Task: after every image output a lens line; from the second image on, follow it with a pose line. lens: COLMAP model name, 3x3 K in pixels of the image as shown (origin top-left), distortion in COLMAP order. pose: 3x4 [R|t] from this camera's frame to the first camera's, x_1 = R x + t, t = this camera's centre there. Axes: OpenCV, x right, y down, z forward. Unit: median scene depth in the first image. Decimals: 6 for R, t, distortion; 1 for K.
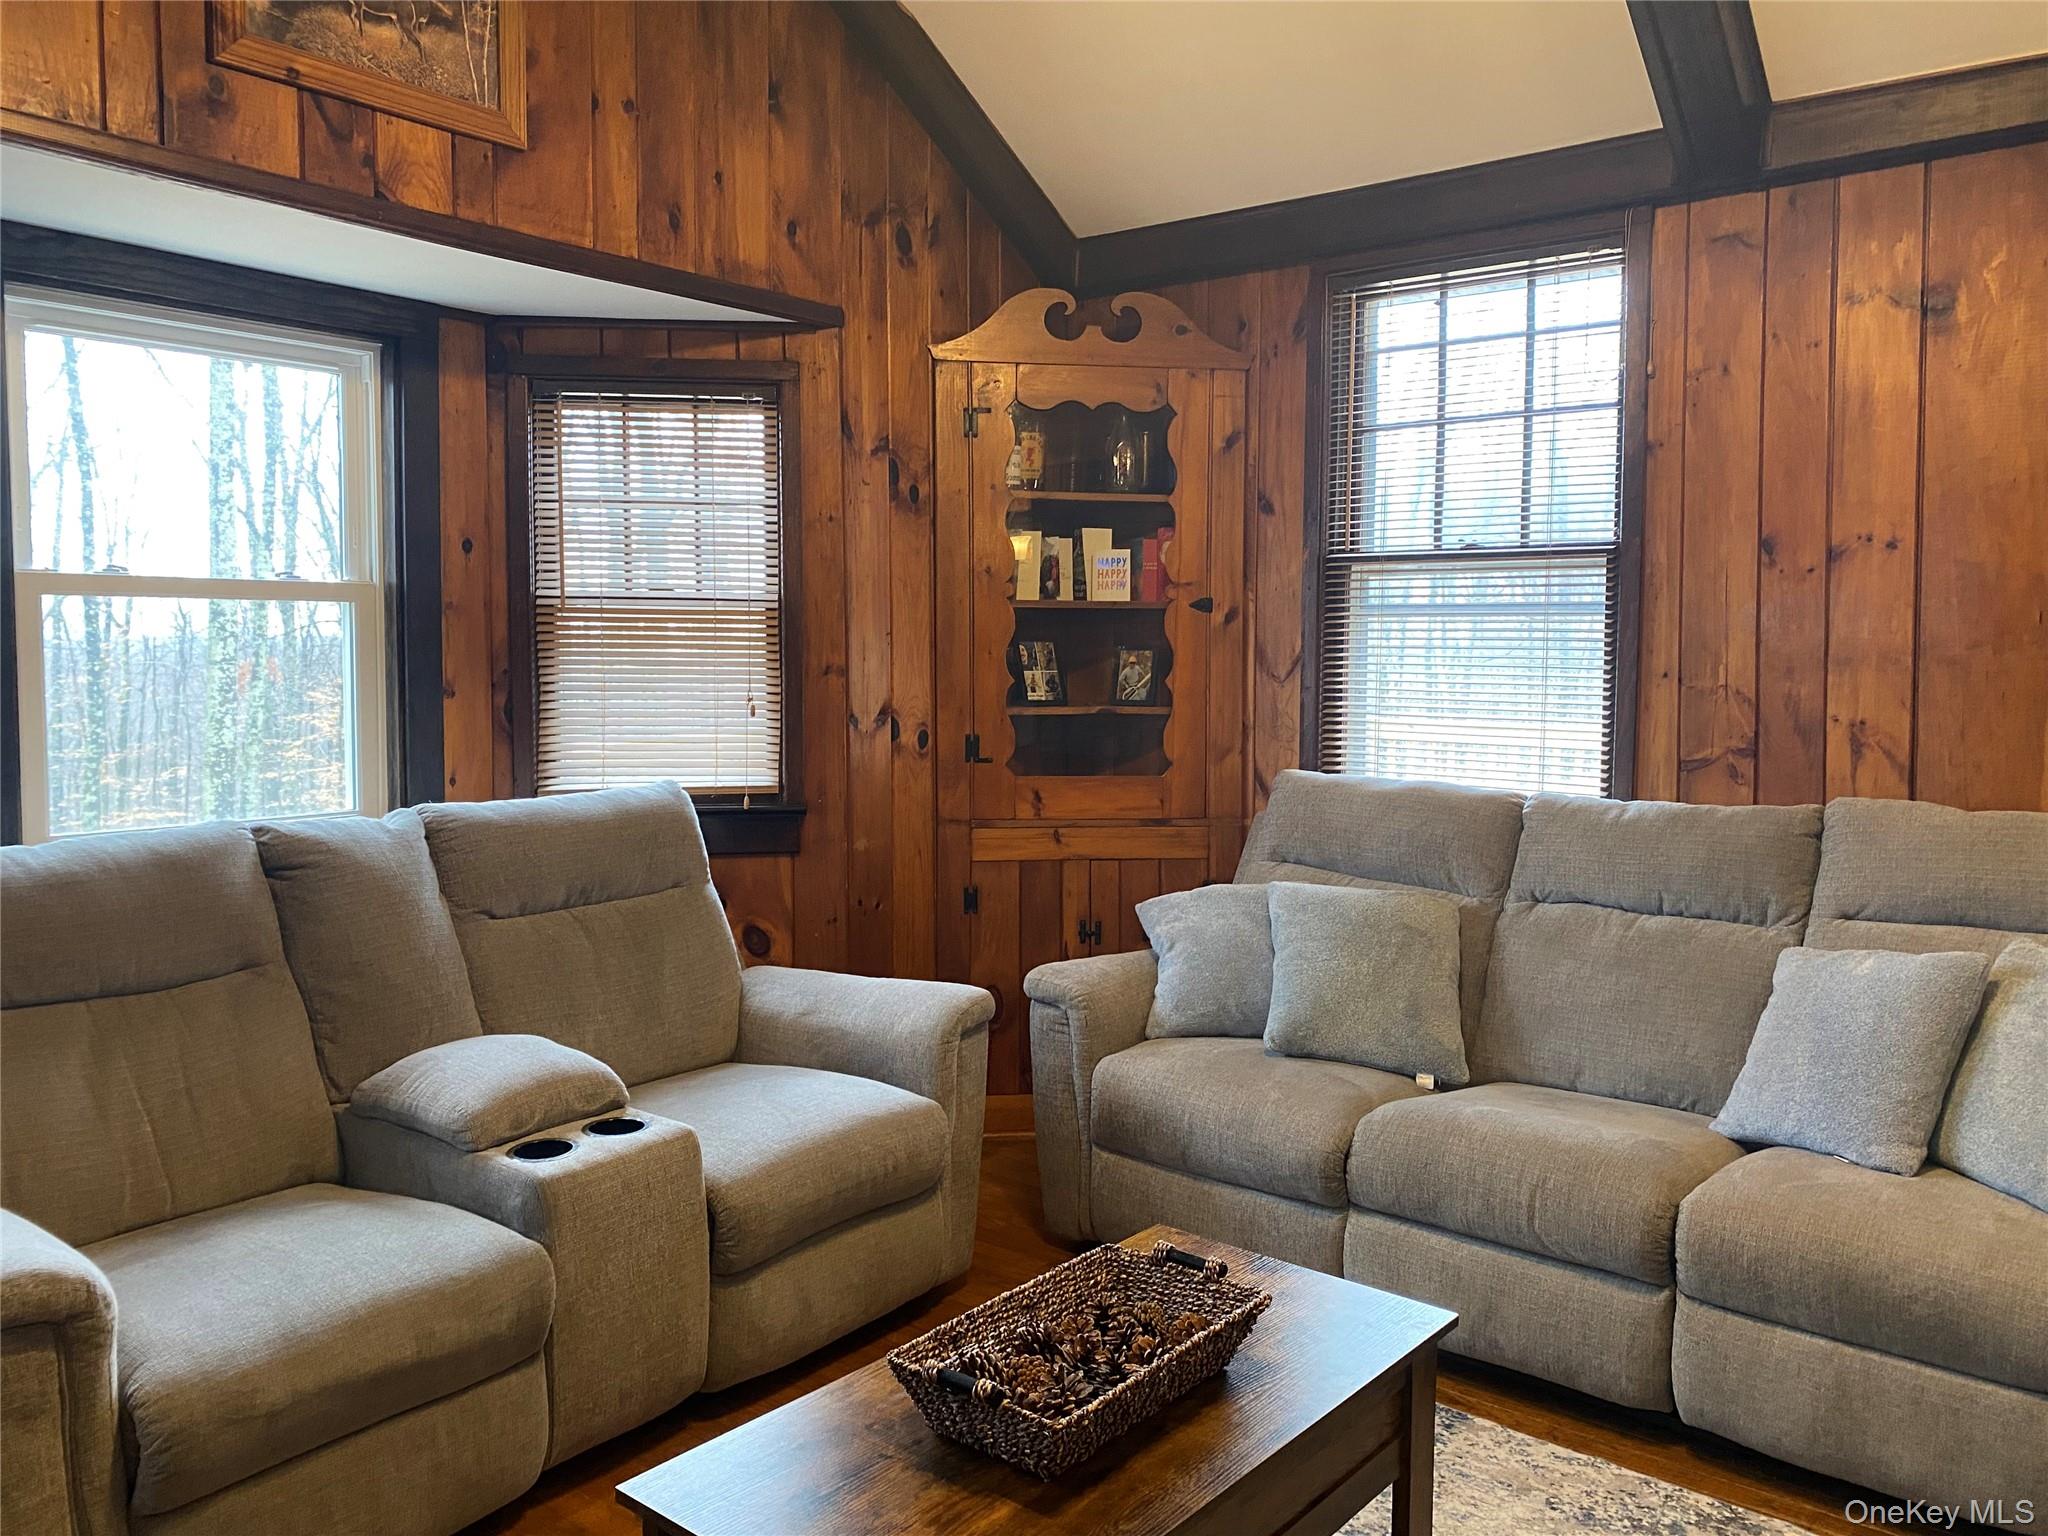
lens RADIAL K [[1568.3, 0, 1024.0], [0, 1568.3, 768.0], [0, 0, 1]] dist [0.119003, -0.163758]
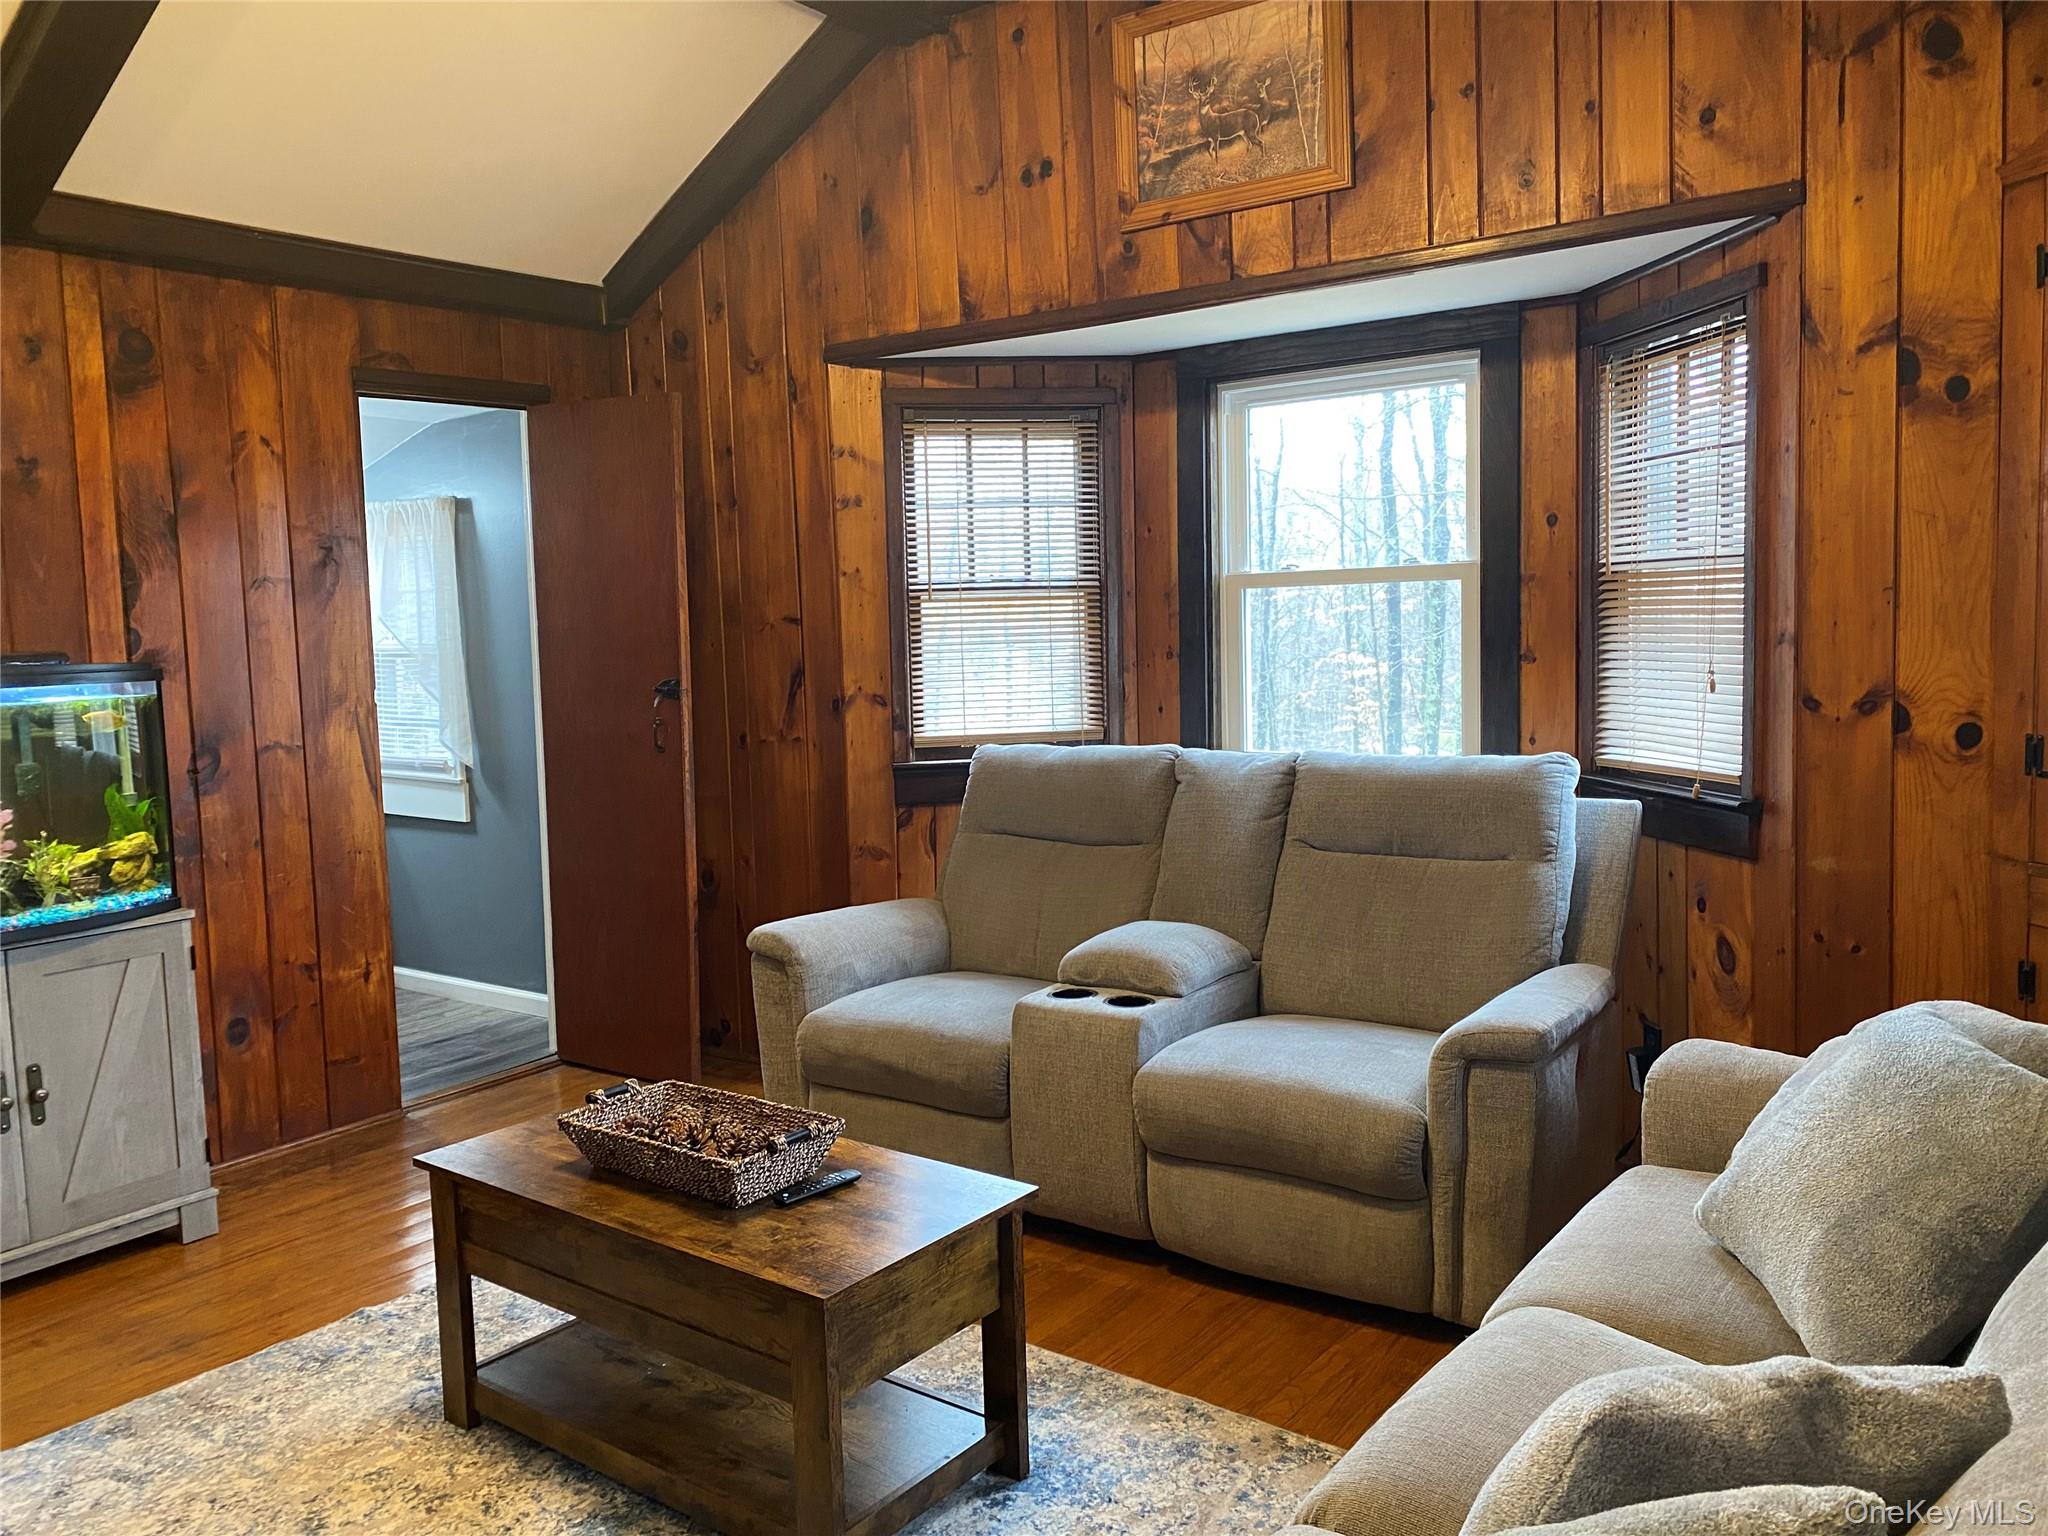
lens RADIAL K [[1562.0, 0, 1024.0], [0, 1562.0, 768.0], [0, 0, 1]] dist [0.037578, -0.077522]
pose [[0.039405, 0.090892, -0.995081, 0.685863], [-0.048324, 0.994862, 0.088959, -0.051070], [0.998054, 0.044581, 0.043595, 0.608593]]
